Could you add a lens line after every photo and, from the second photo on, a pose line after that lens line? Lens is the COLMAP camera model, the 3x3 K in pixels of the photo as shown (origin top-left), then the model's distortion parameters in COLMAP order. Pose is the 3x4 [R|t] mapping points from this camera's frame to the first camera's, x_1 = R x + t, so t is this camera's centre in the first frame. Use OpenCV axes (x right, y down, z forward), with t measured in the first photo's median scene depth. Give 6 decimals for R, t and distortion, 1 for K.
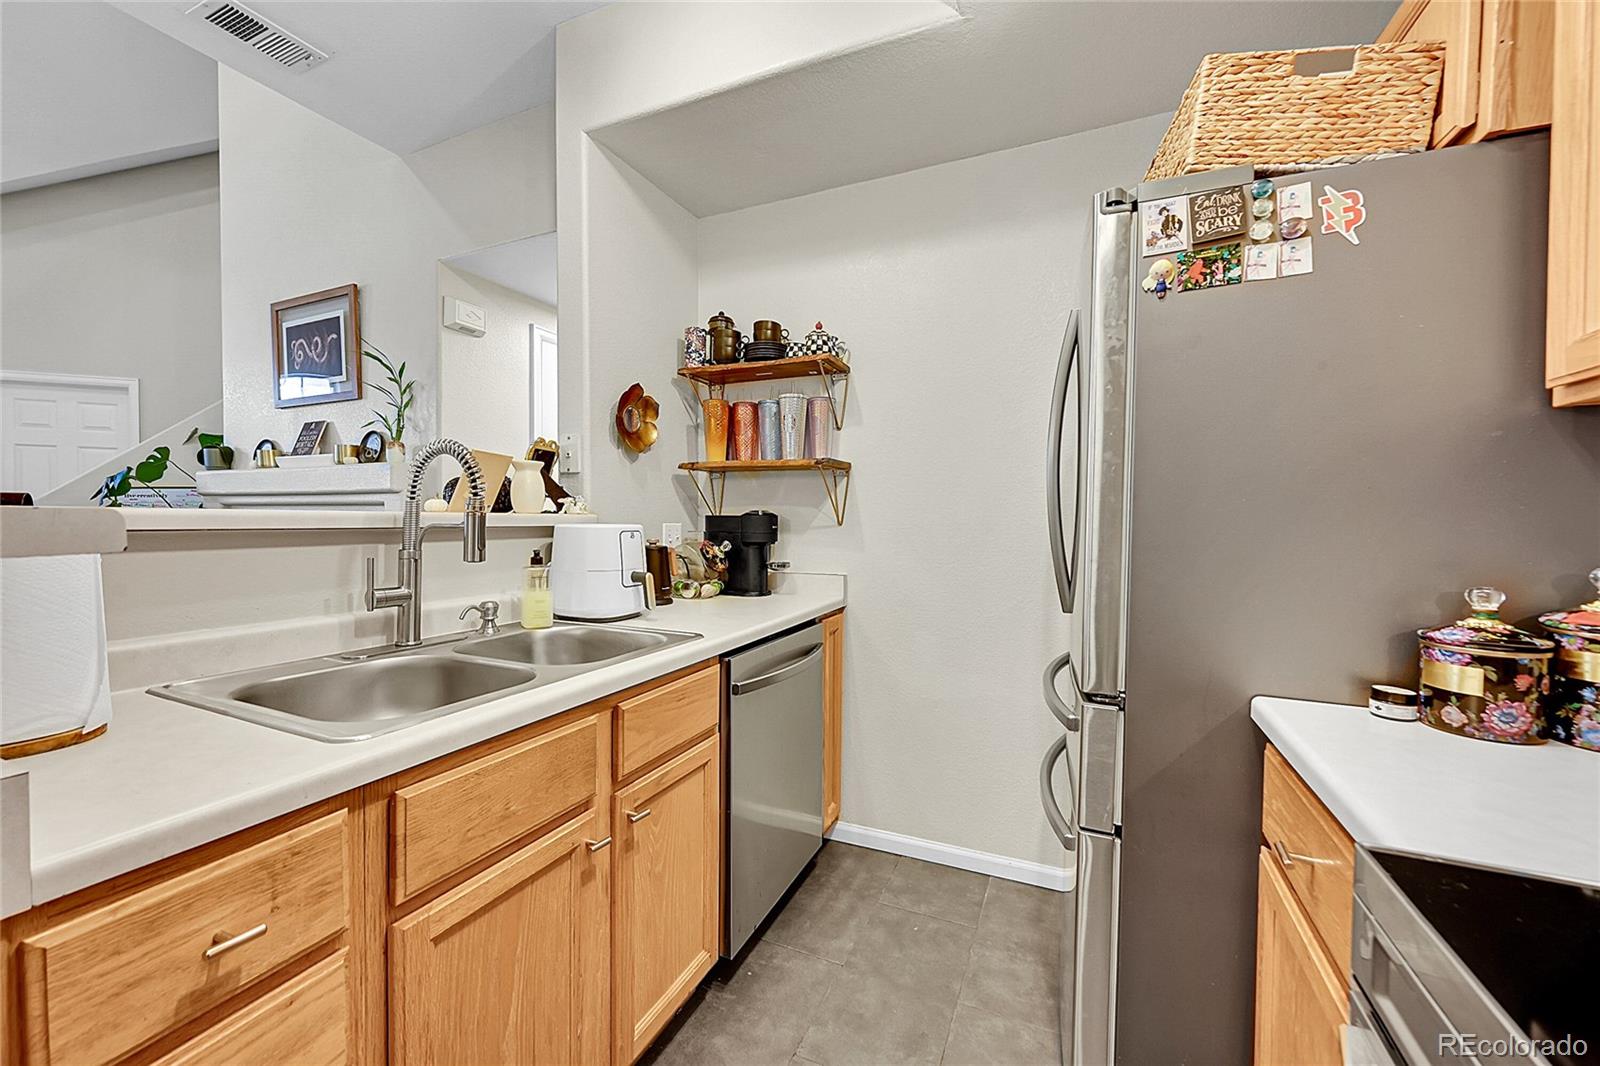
lens RADIAL K [[631.1, 0, 796.0], [0, 631.1, 529.6], [0, 0, 1]] dist [-0.001222, 0.000592]
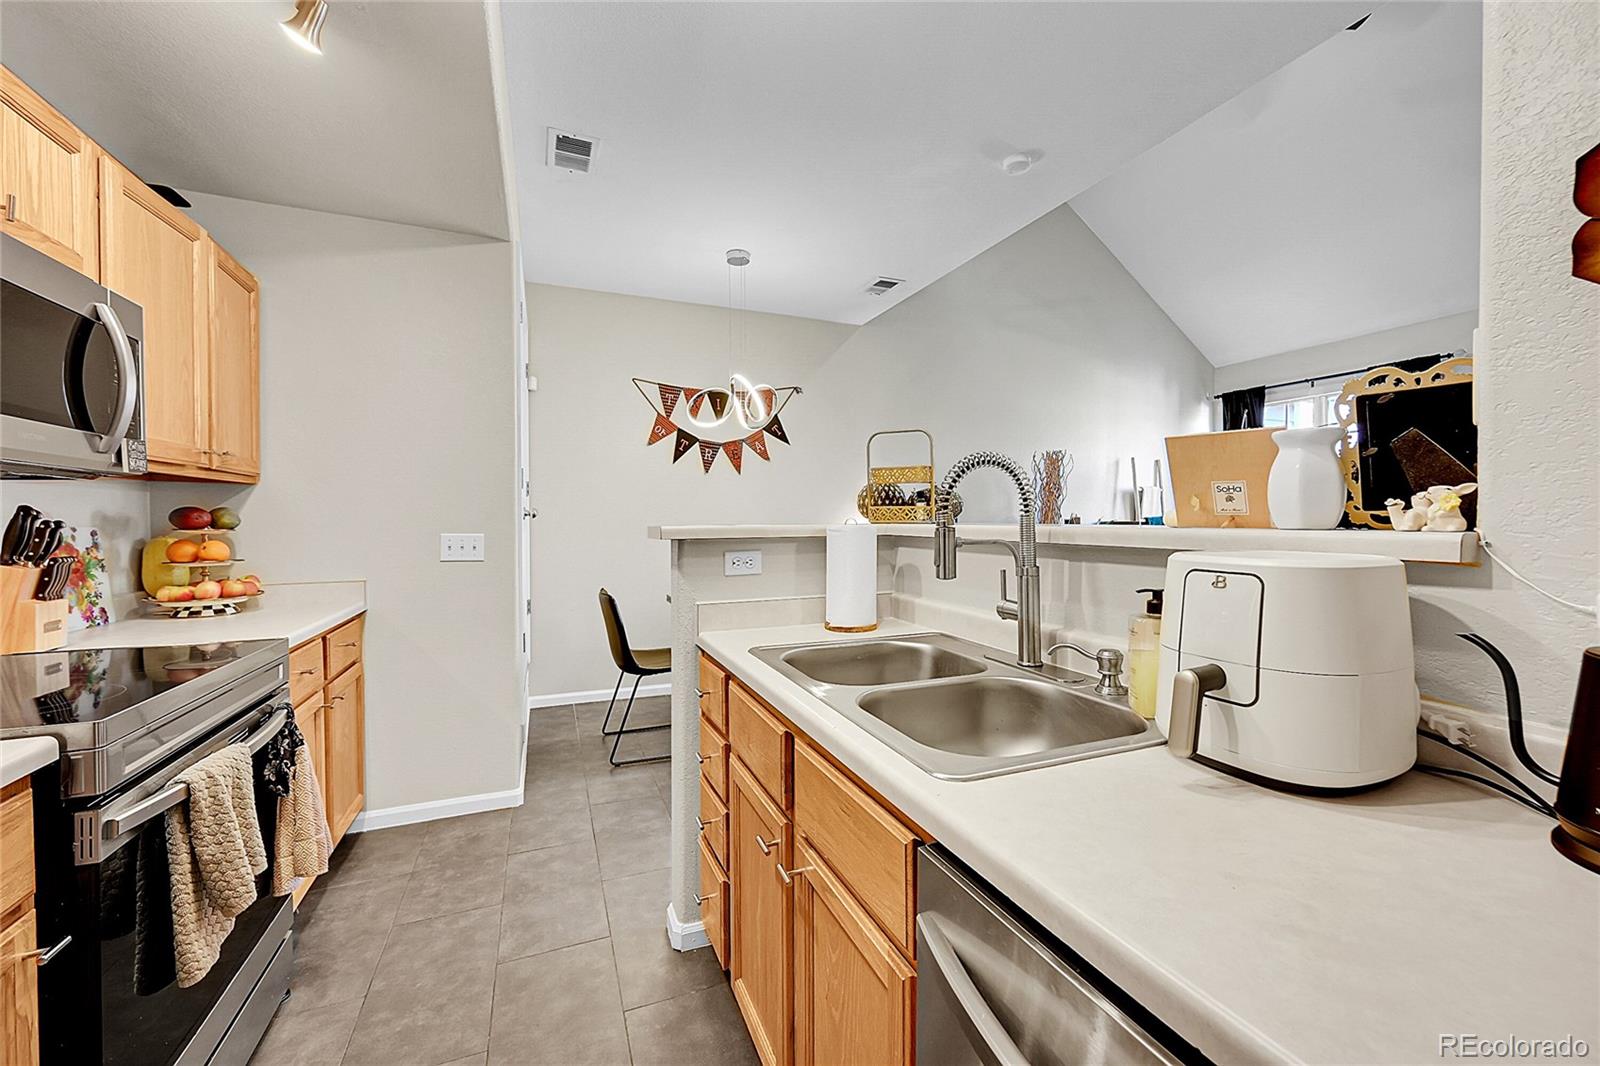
lens RADIAL K [[631.1, 0, 802.2], [0, 631.1, 529.8], [0, 0, 1]] dist [-0.001222, 0.000592]
pose [[-0.683605, 0.004385, -0.729839, 0.191133], [-0.017414, 0.999599, 0.022317, -0.023369], [0.729645, 0.027965, -0.683254, 0.850481]]
